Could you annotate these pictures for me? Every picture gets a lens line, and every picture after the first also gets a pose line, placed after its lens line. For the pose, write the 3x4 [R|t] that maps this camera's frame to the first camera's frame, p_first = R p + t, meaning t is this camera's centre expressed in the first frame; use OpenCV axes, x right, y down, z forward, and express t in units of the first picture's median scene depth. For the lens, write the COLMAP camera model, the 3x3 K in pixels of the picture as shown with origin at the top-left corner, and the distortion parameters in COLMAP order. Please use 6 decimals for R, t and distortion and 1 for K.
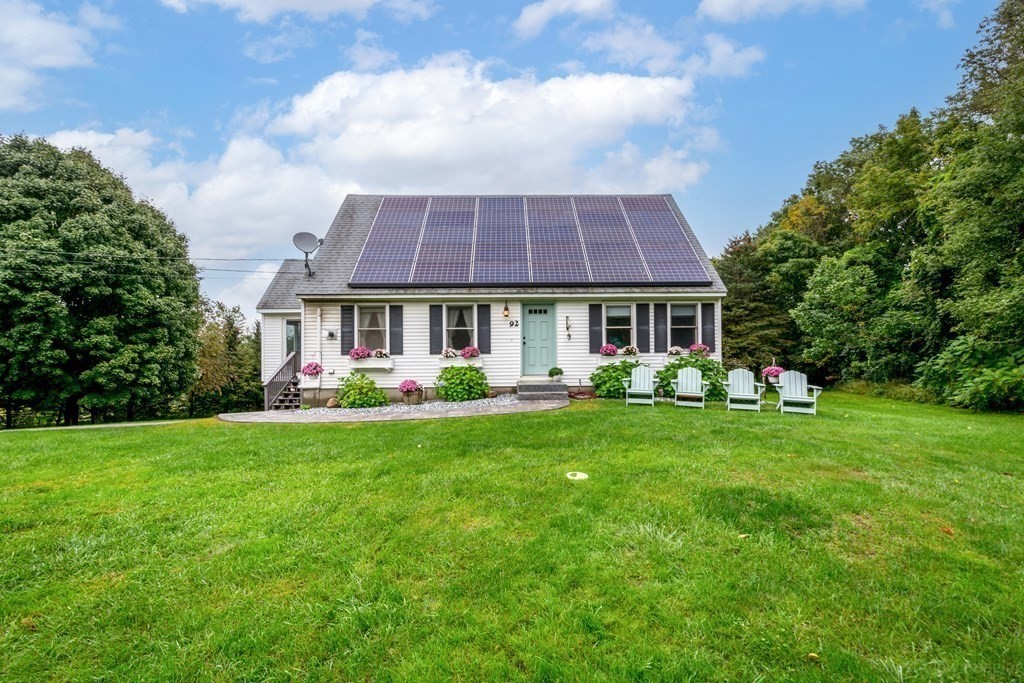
lens RADIAL K [[437.1, 0, 512.0], [0, 437.1, 341.5], [0, 0, 1]] dist [-0.000854, -0.000229]
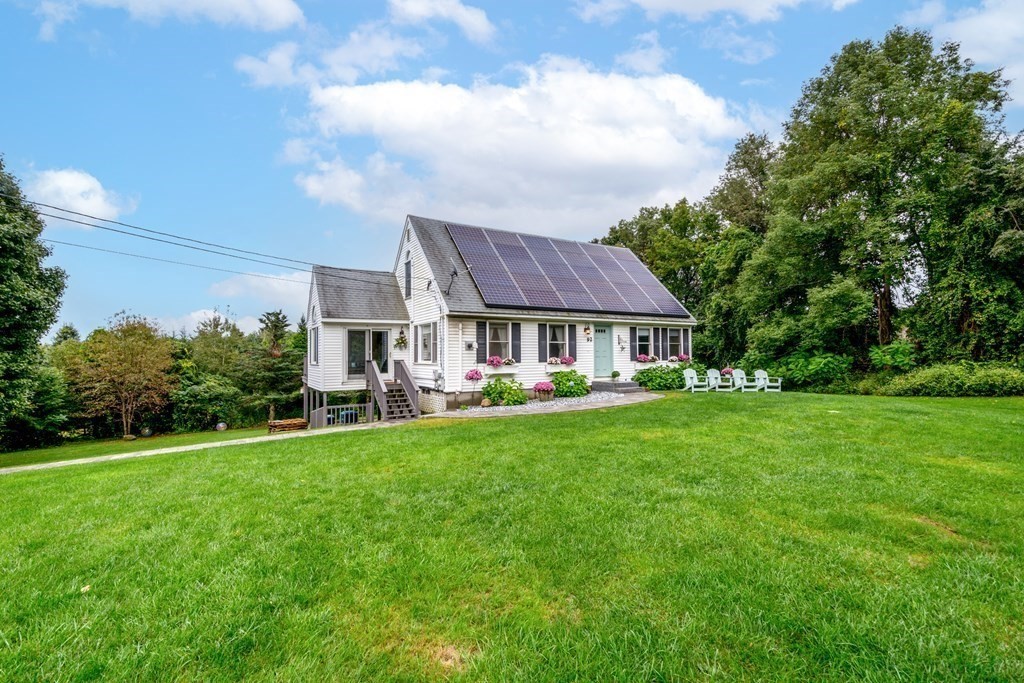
lens RADIAL K [[447.5, 0, 513.6], [0, 447.5, 349.7], [0, 0, 1]] dist [-0.001570, -0.001090]
pose [[0.870681, 0.008537, 0.491774, -0.889979], [-0.004465, 0.999945, -0.009454, 0.005556], [-0.491827, 0.006035, 0.870672, -0.098906]]
